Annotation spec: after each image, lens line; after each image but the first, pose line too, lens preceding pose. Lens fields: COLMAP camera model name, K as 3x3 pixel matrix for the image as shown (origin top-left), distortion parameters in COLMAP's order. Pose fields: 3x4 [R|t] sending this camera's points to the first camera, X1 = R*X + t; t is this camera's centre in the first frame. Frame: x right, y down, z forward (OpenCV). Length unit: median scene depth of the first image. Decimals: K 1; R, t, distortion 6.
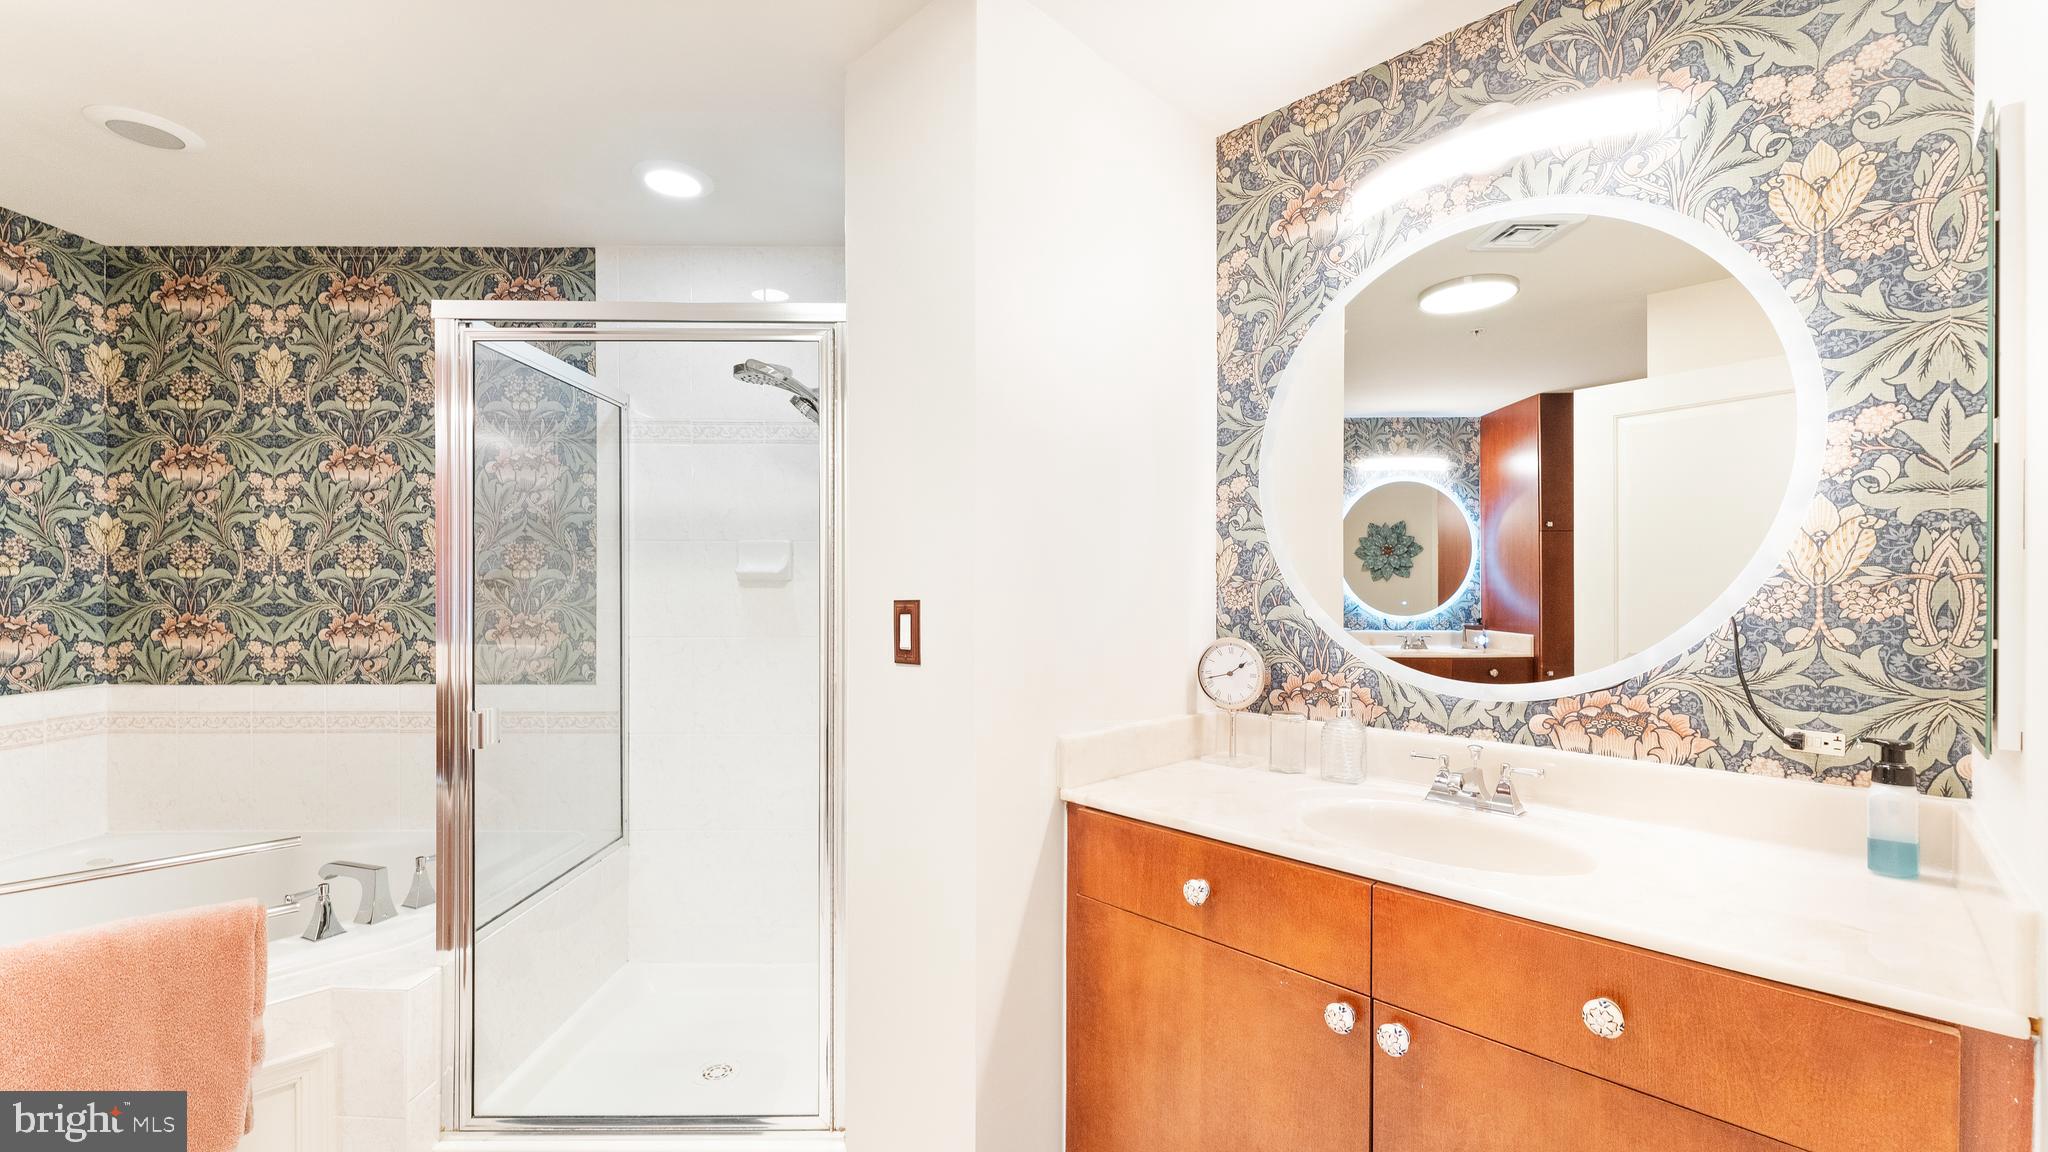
lens RADIAL K [[807.3, 0, 1022.0], [0, 807.3, 590.3], [0, 0, 1]] dist [0.000247, -0.000400]
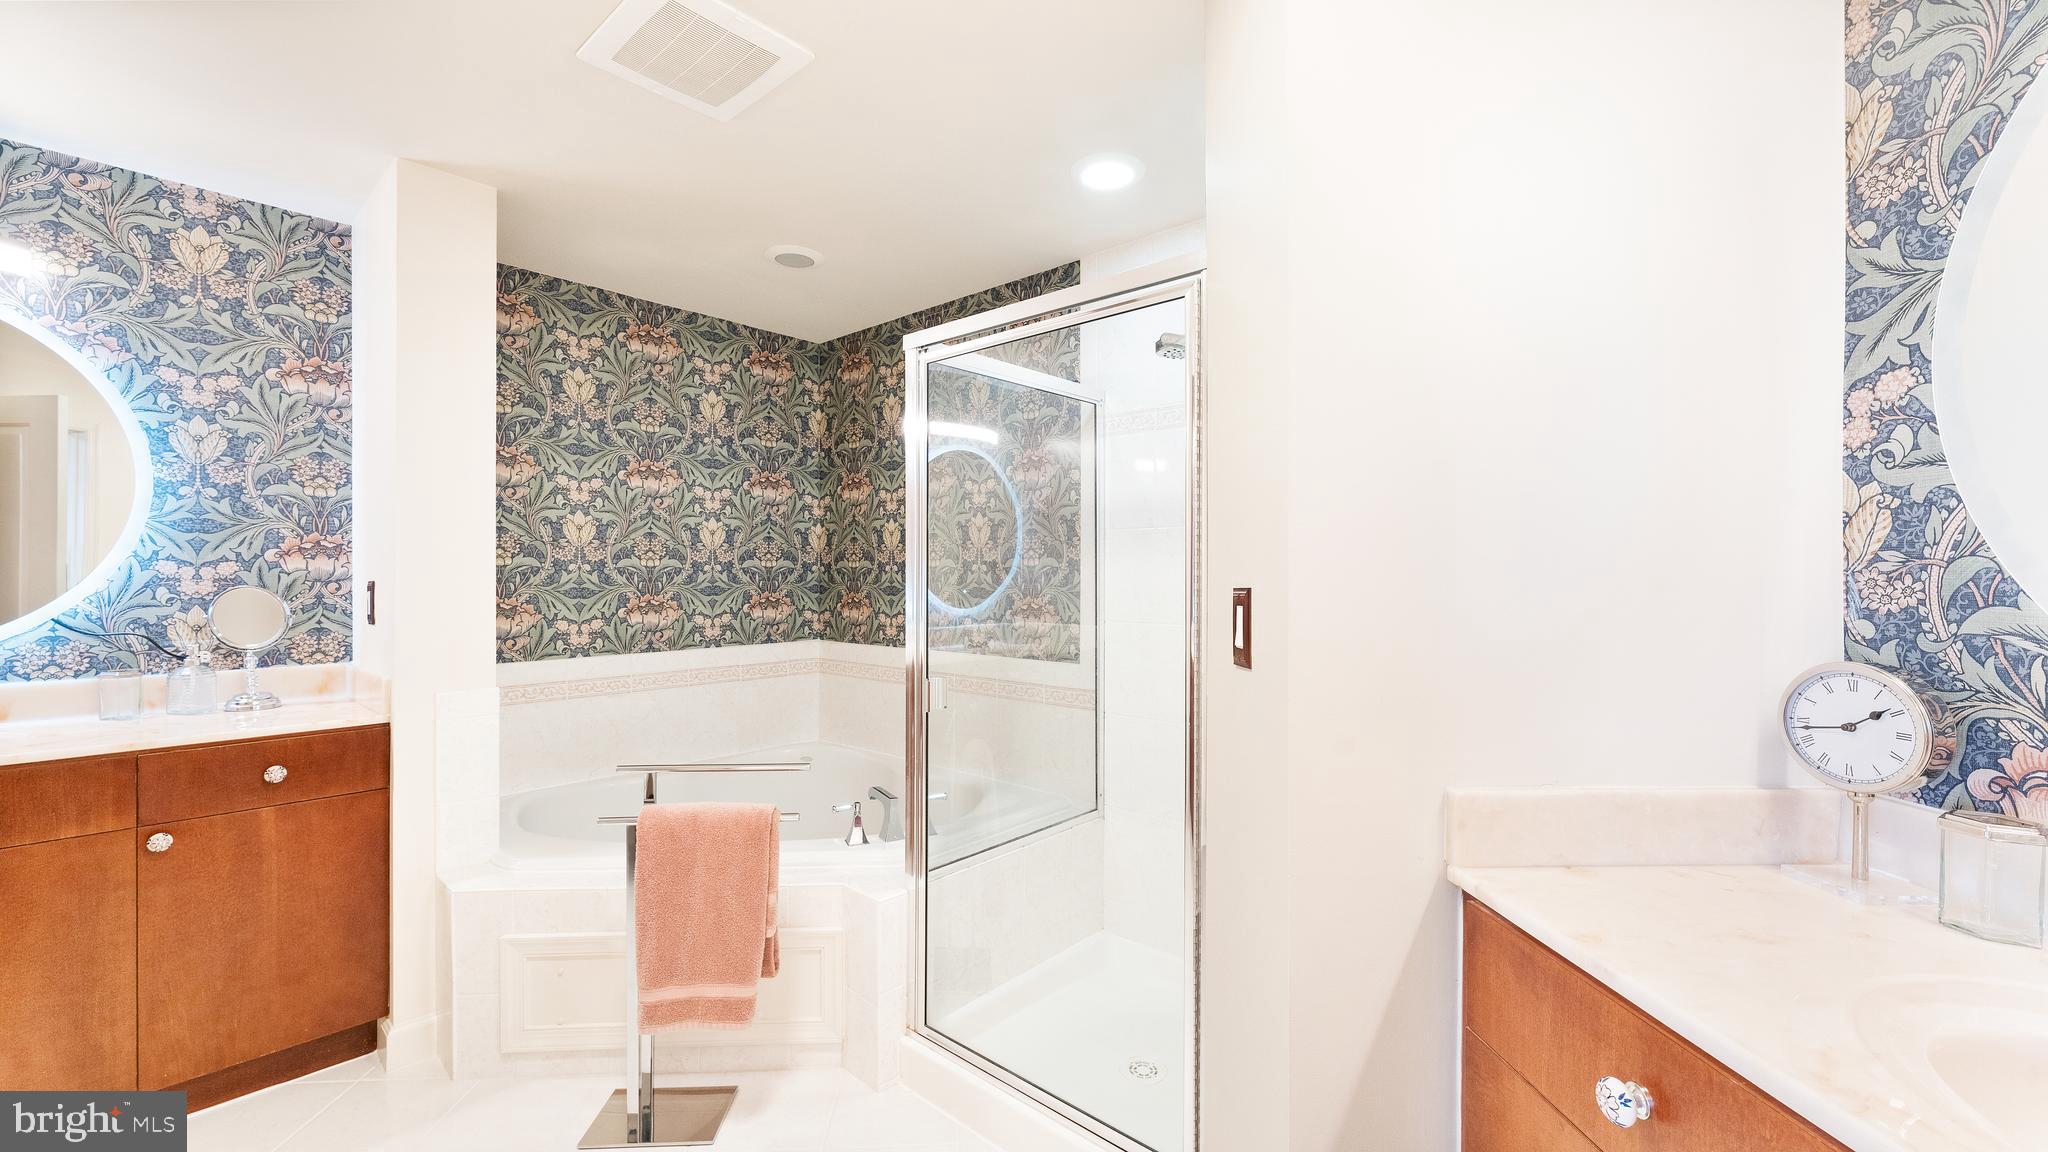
lens RADIAL K [[807.3, 0, 1037.8], [0, 807.3, 575.5], [0, 0, 1]] dist [0.000247, -0.000400]
pose [[0.751402, 0.000179, -0.659845, 0.193437], [-0.002058, 0.999996, -0.002071, 0.001331], [0.659842, 0.002914, 0.751399, 0.203062]]
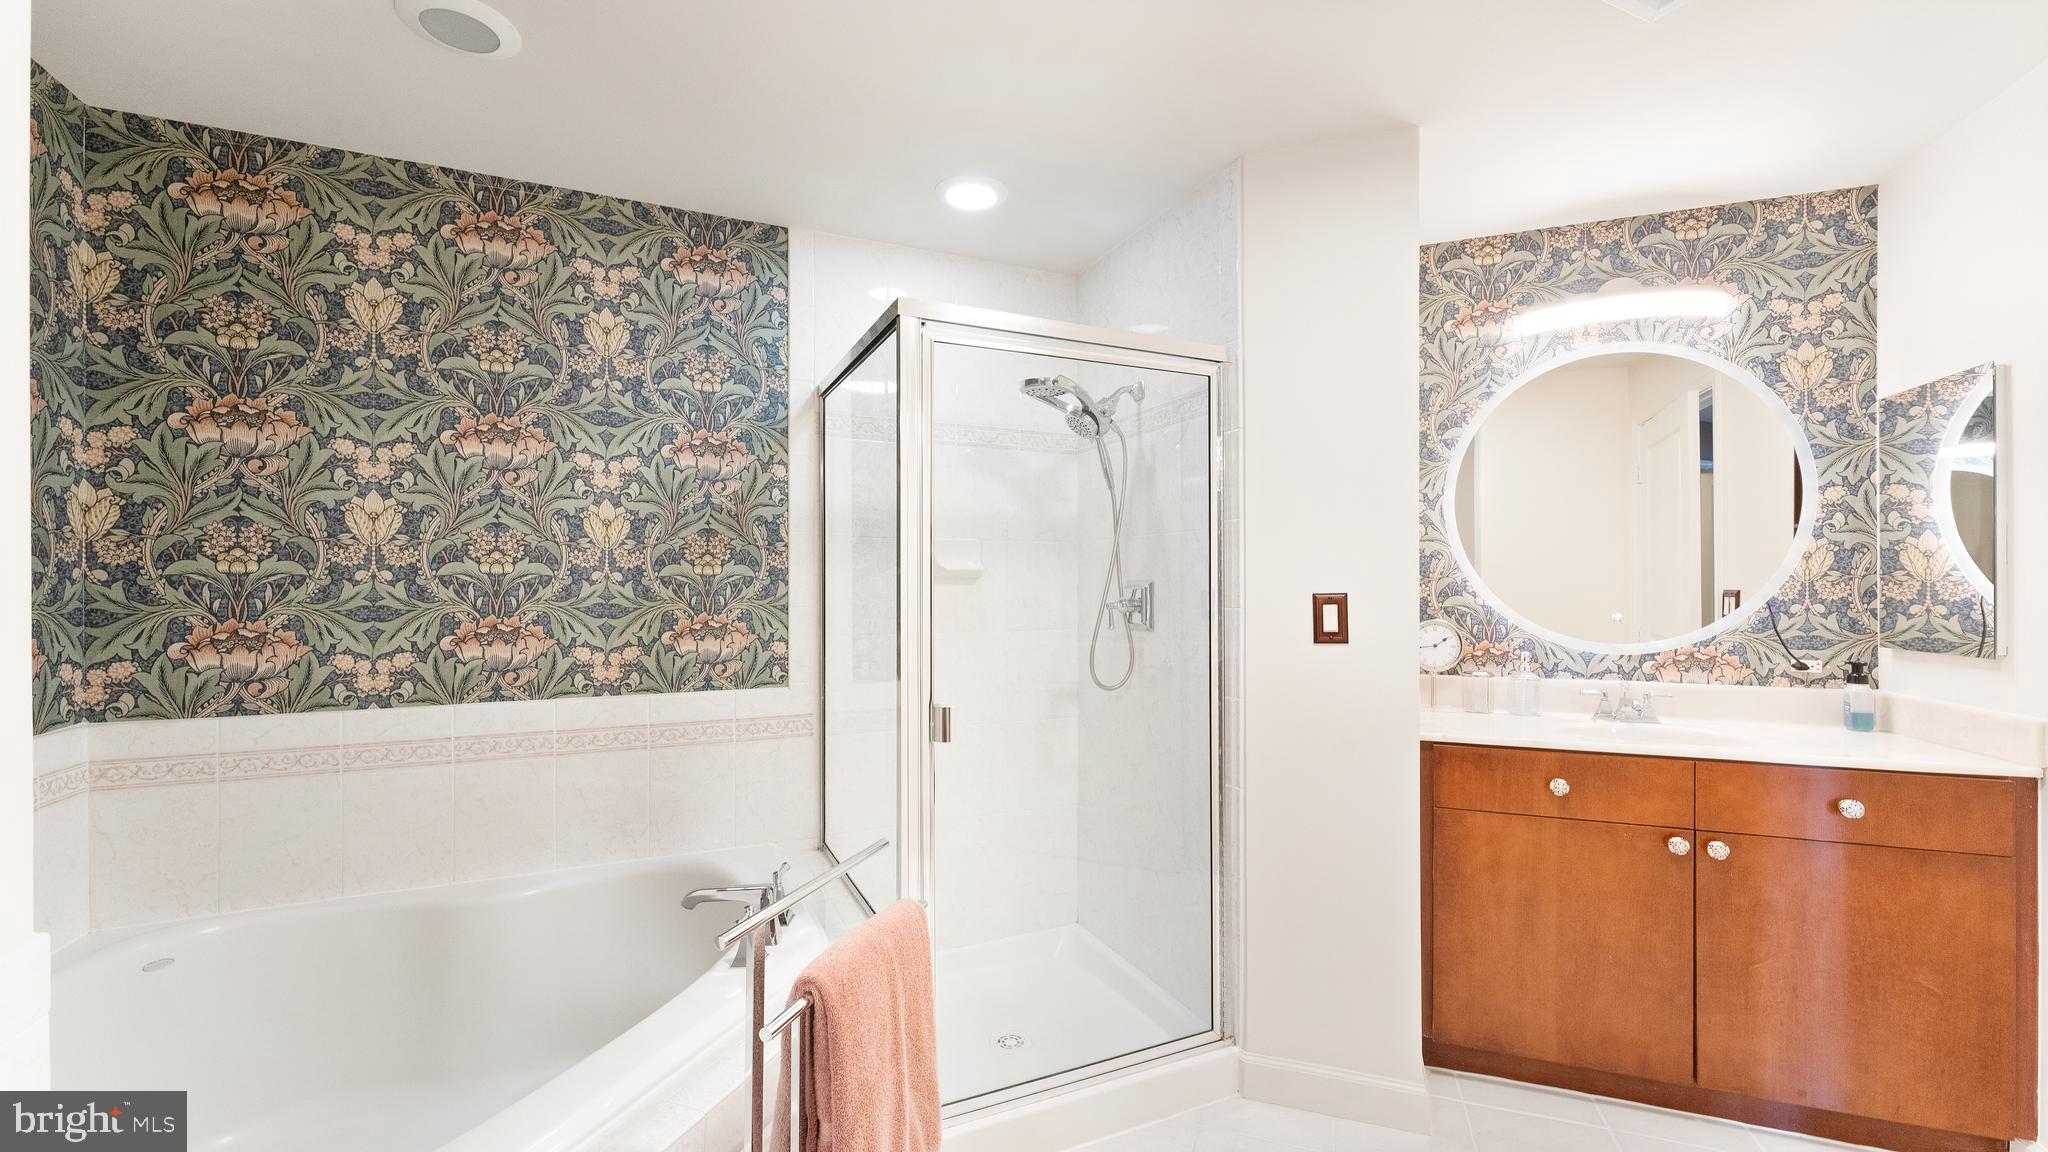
lens RADIAL K [[807.3, 0, 1013.2], [0, 807.3, 584.0], [0, 0, 1]] dist [0.000247, -0.000400]
pose [[0.914285, -0.002118, 0.405066, -0.906959], [0.003707, 0.999988, -0.003139, -0.000280], [-0.405054, 0.004372, 0.914282, 0.030245]]
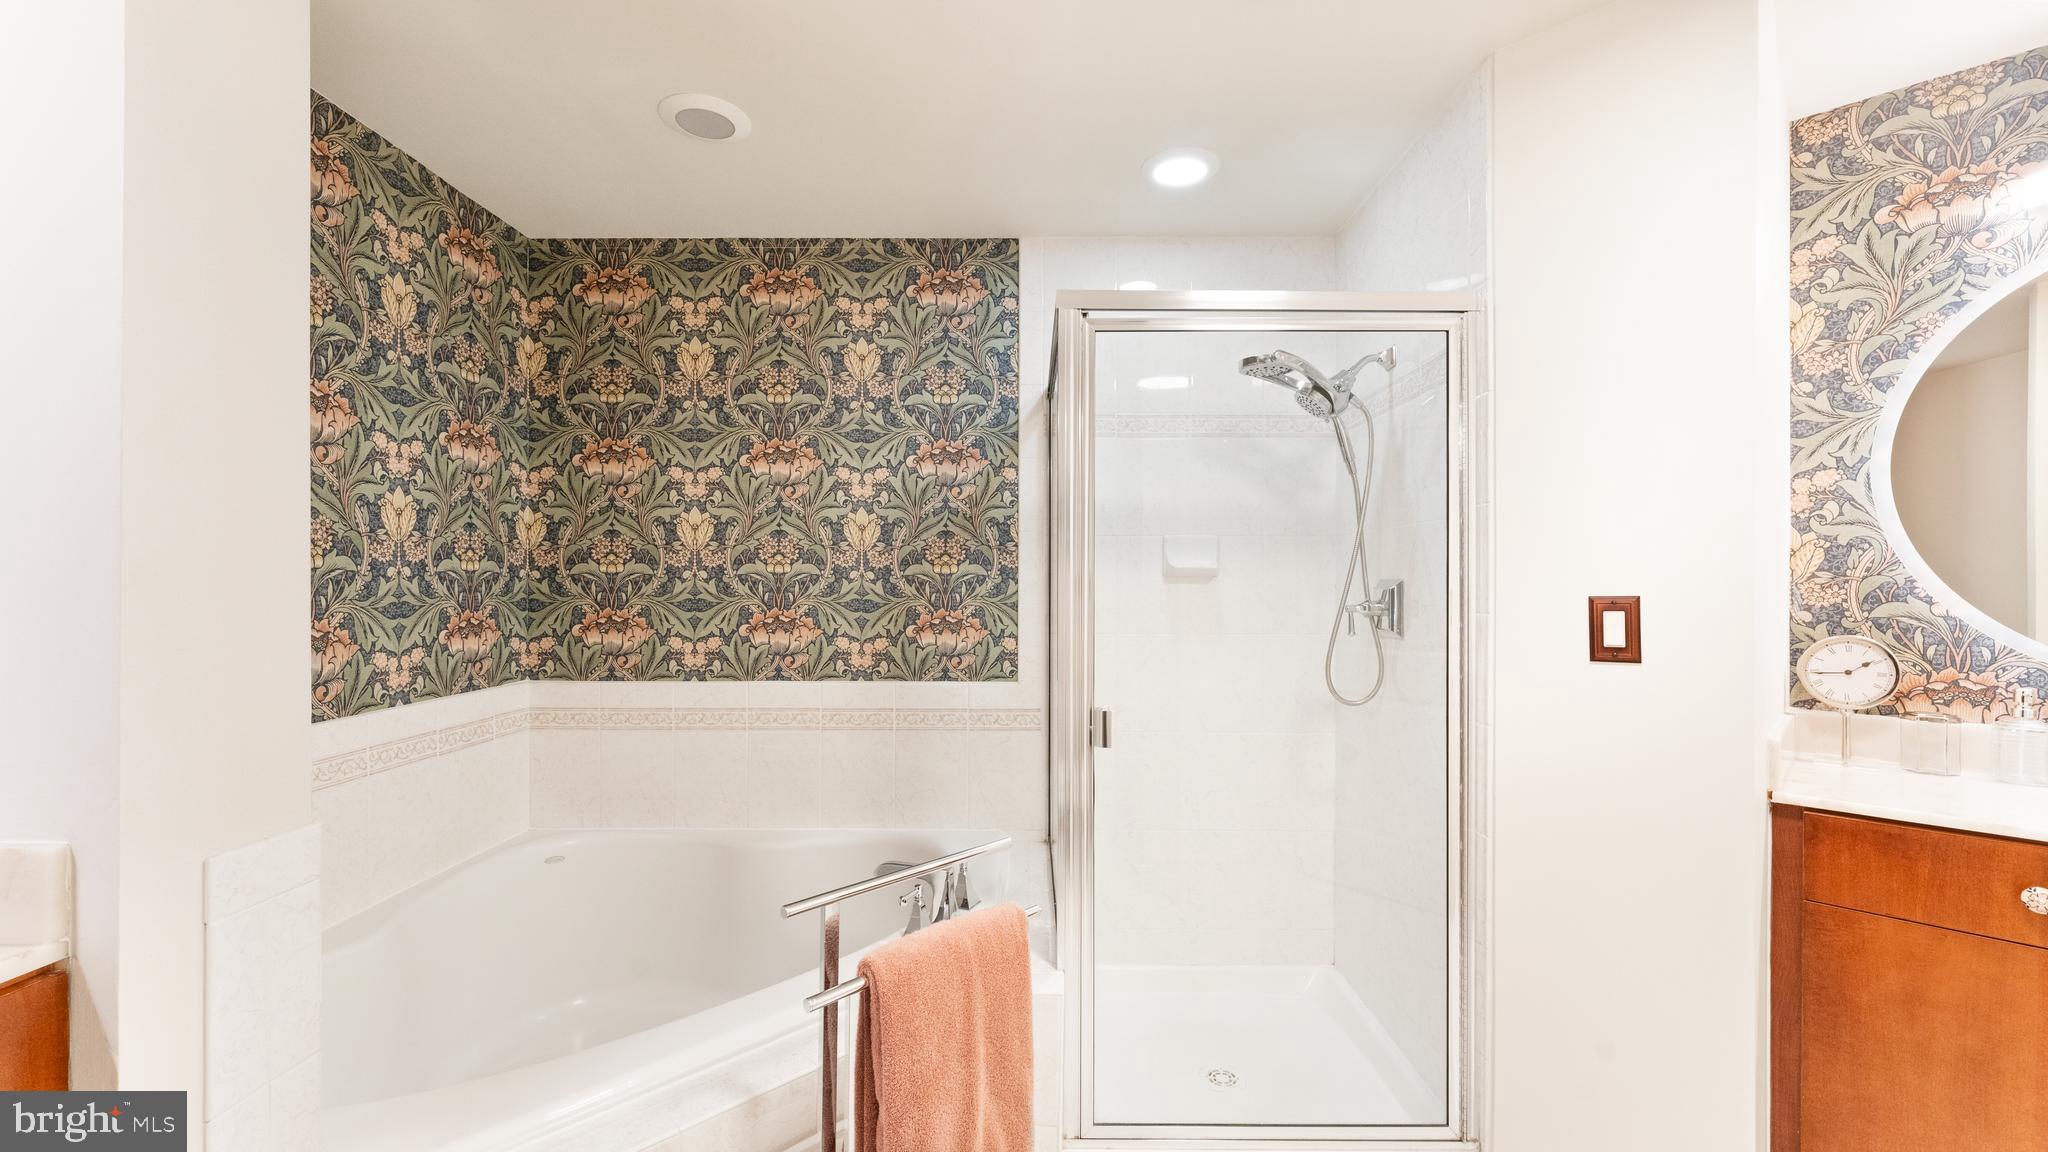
lens RADIAL K [[807.3, 0, 1032.1], [0, 807.3, 584.8], [0, 0, 1]] dist [0.000247, -0.000400]
pose [[0.999949, 0.000970, -0.010051, -0.676595], [-0.000986, 0.999998, -0.001588, 0.000512], [0.010050, 0.001597, 0.999948, 0.018244]]
